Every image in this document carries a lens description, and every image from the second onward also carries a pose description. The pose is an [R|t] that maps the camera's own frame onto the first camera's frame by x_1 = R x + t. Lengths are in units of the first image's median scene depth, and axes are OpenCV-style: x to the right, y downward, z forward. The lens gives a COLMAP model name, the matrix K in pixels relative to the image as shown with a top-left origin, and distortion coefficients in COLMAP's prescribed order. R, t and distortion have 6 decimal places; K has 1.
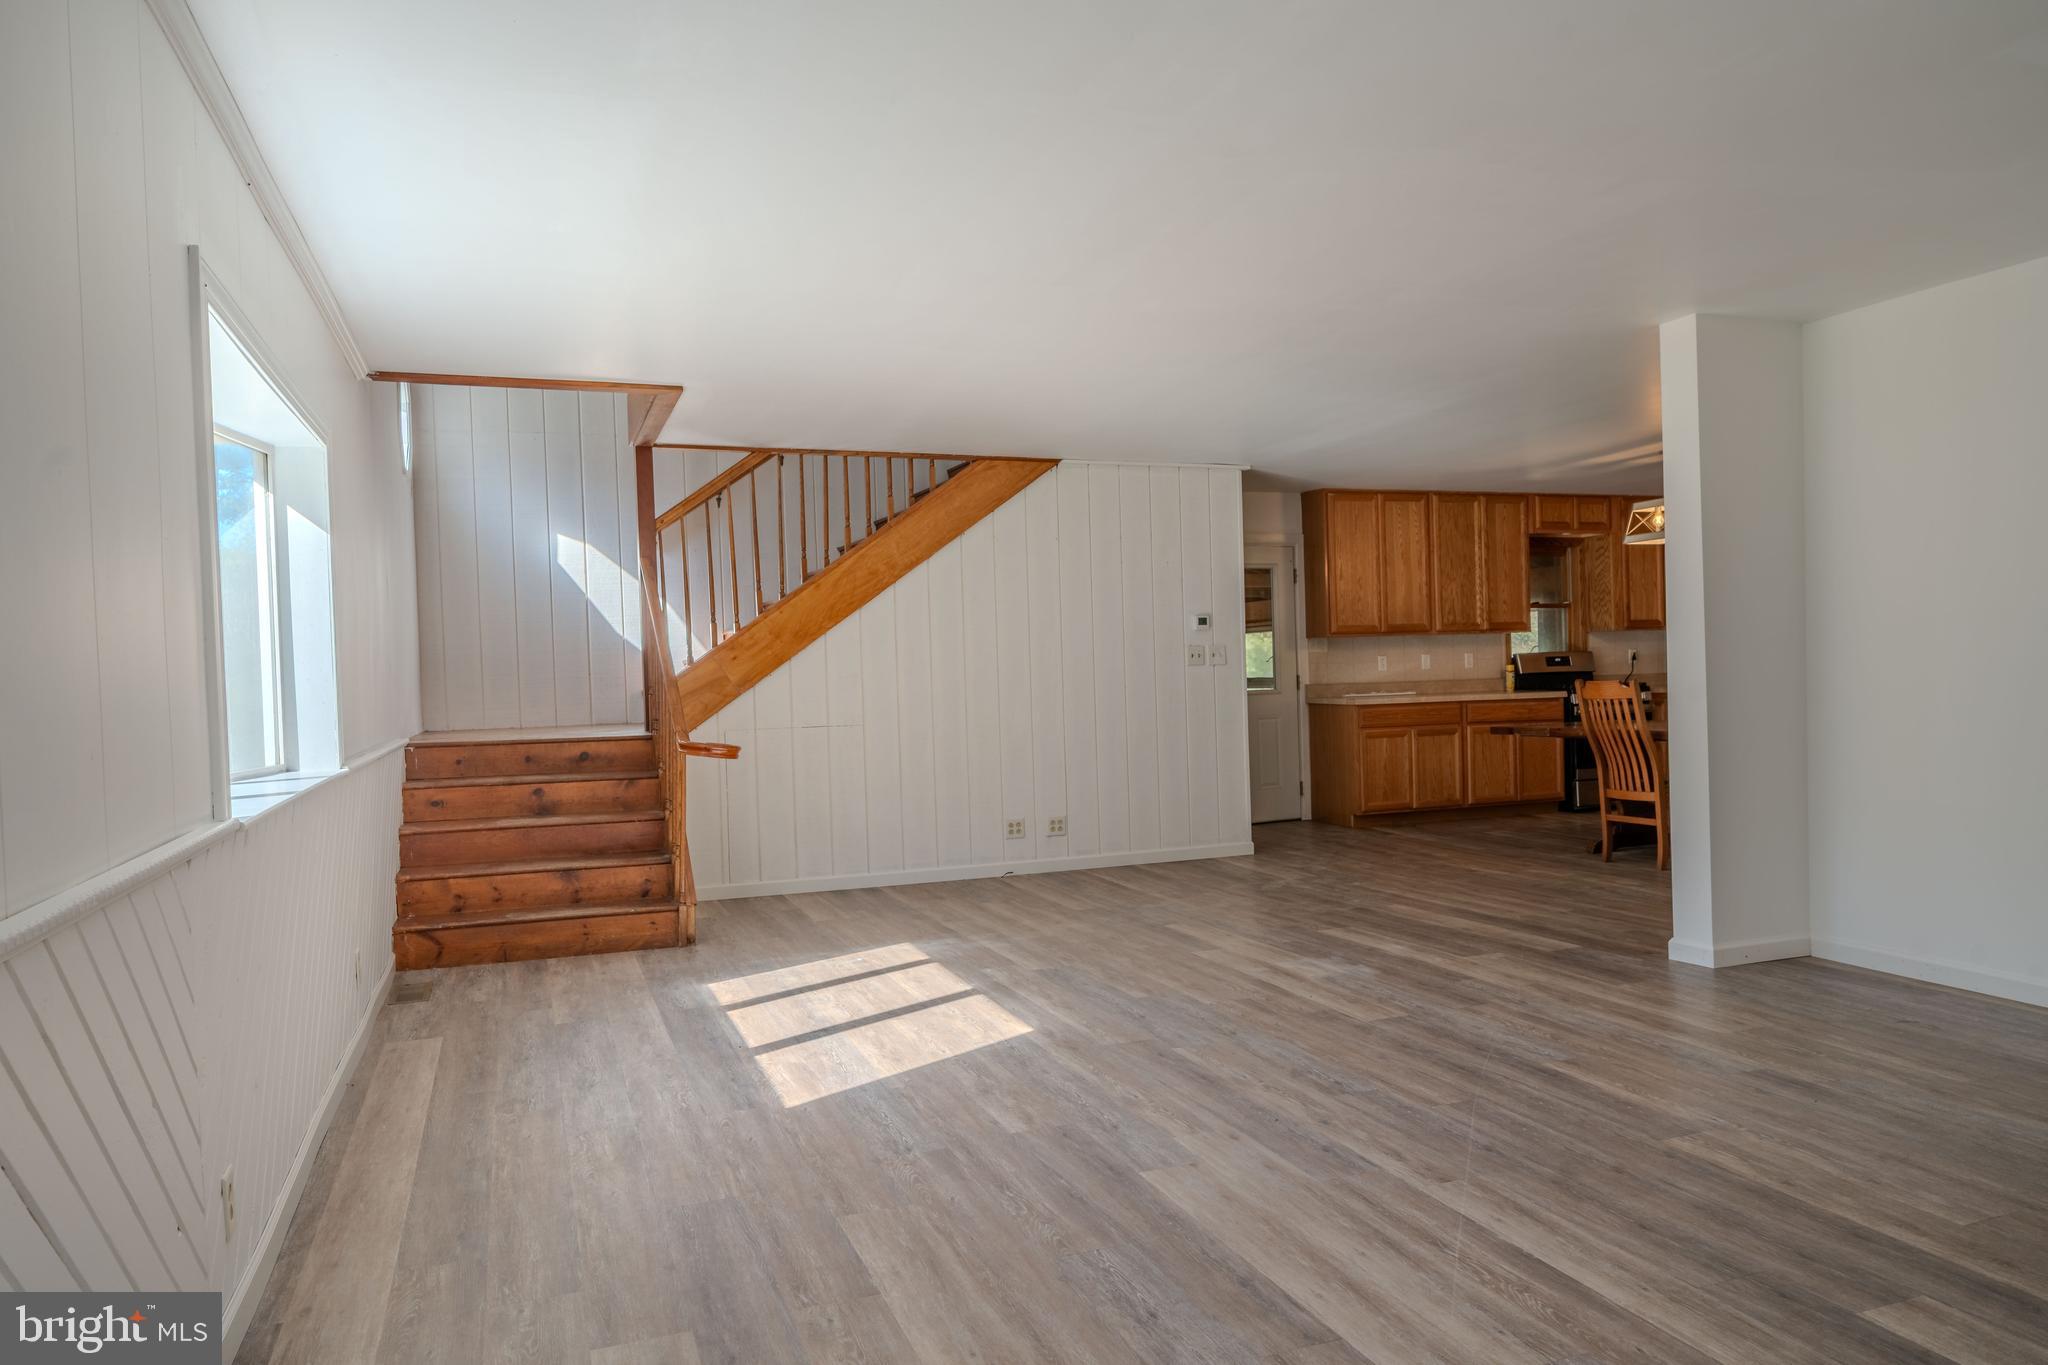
lens RADIAL K [[1334.3, 0, 1029.8], [0, 1334.3, 690.4], [0, 0, 1]] dist [0.004981, -0.003029]
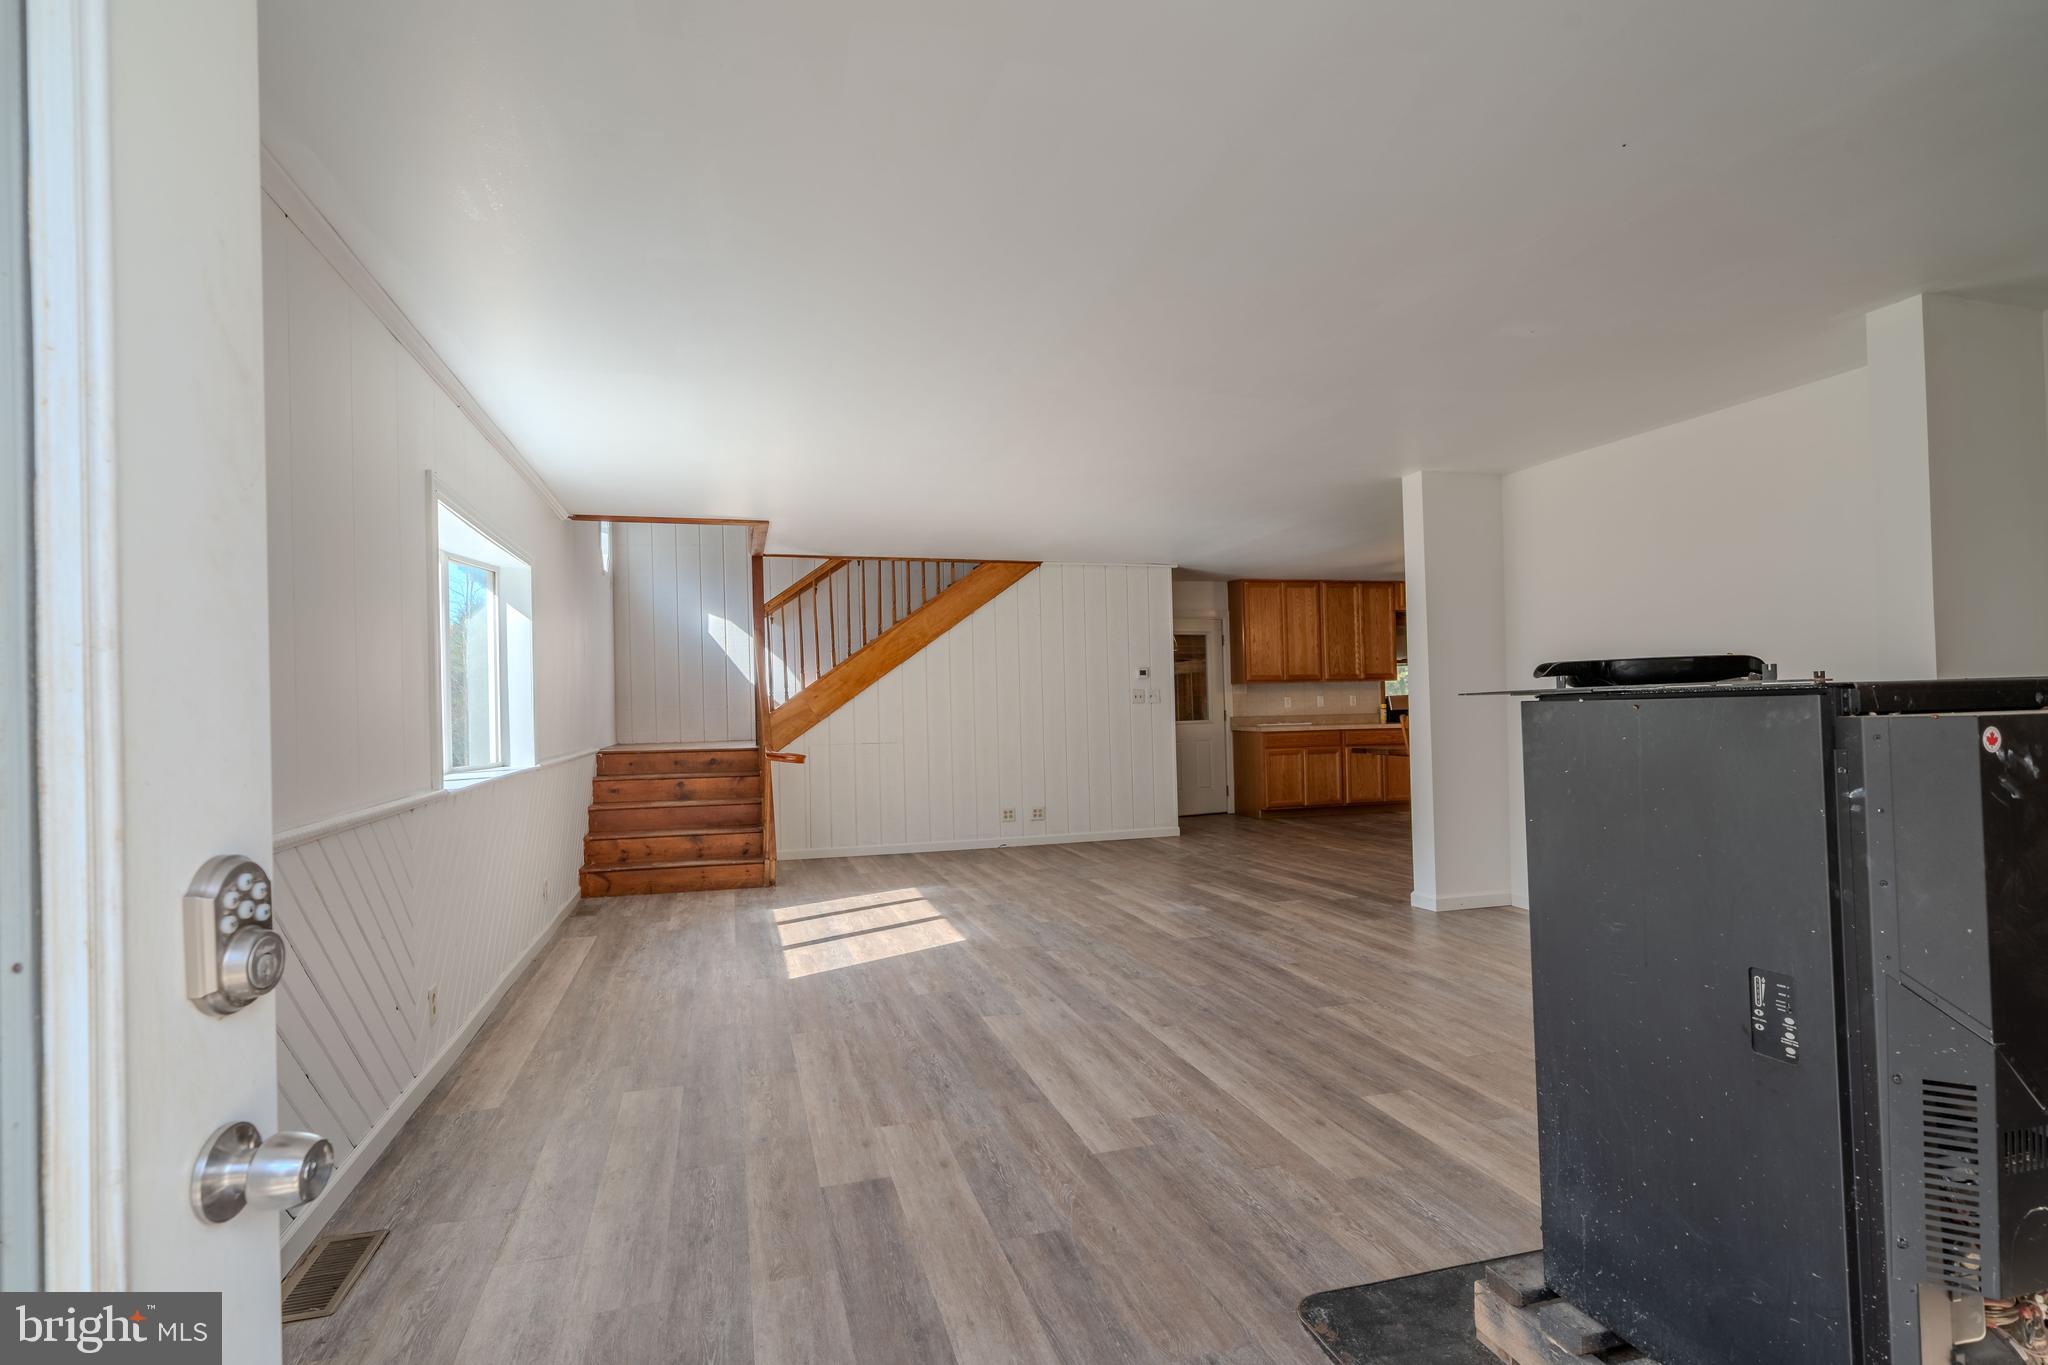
lens RADIAL K [[998.0, 0, 1026.0], [0, 998.0, 688.8], [0, 0, 1]] dist [0.000806, -0.000025]
pose [[0.997153, 0.004672, -0.075265, 0.100847], [-0.007006, 0.999502, -0.030776, -0.000410], [0.075083, 0.031216, 0.996689, -0.098277]]
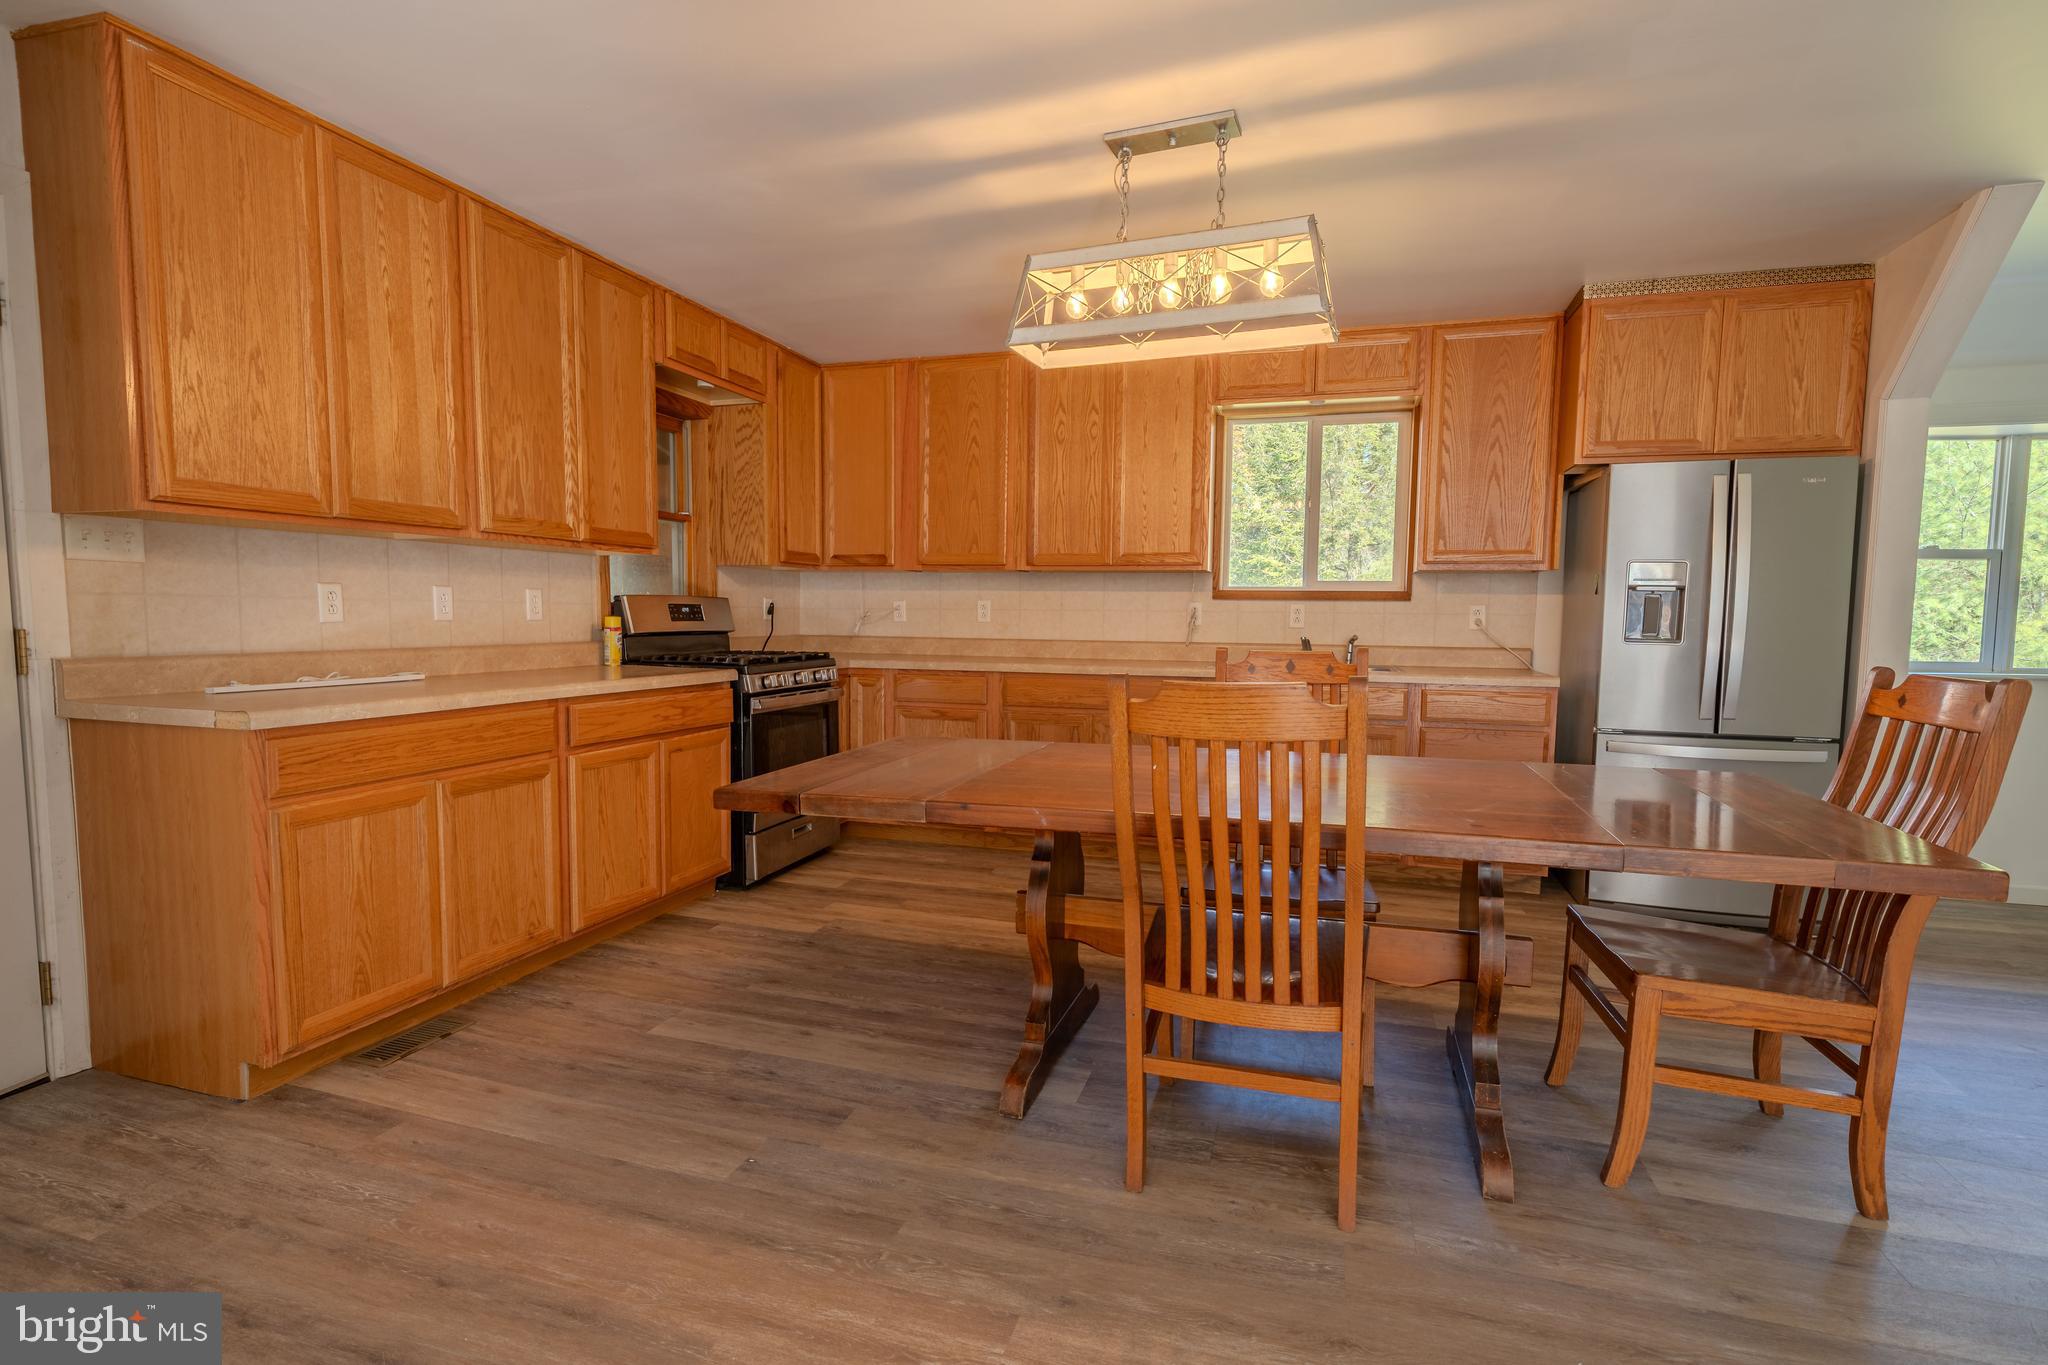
lens RADIAL K [[998.0, 0, 1025.6], [0, 998.0, 686.4], [0, 0, 1]] dist [0.000806, -0.000025]
pose [[0.620242, -0.023965, 0.784044, 0.233505], [-0.013847, 0.999043, 0.041491, -0.015615], [-0.784288, -0.036591, 0.619317, 0.958376]]
